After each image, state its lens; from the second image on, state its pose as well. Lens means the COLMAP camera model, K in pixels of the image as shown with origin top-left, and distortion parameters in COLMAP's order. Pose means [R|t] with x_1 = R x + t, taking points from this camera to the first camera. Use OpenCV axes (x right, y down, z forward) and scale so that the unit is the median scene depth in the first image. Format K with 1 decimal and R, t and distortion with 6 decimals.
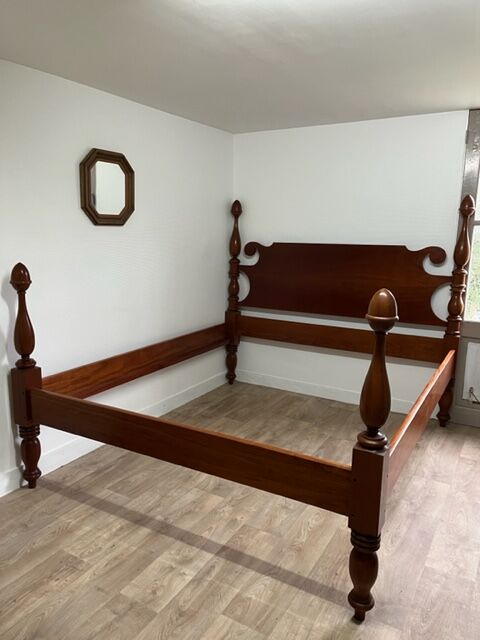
lens RADIAL K [[488.3, 0, 219.6], [0, 488.3, 319.9], [0, 0, 1]] dist [0.039229, 0.000249]
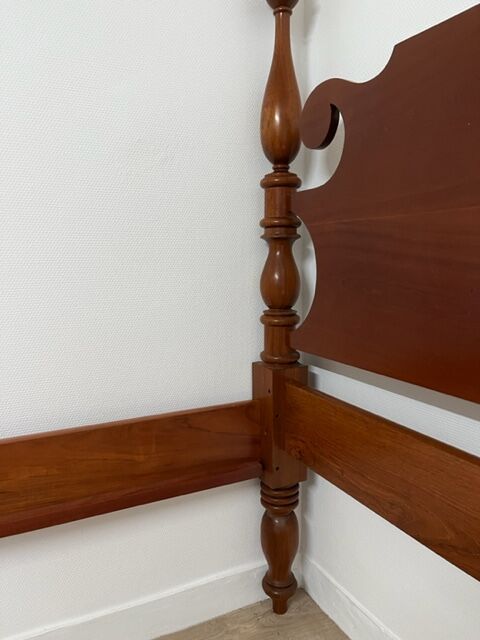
lens RADIAL K [[497.5, 0, 240.0], [0, 497.5, 320.0], [0, 0, 1]] dist [0.030902, -0.001718]
pose [[0.840011, 0.042956, -0.540867, 0.199780], [-0.063908, 0.997755, -0.020011, -0.044077], [0.538793, 0.051375, 0.840870, 0.916772]]
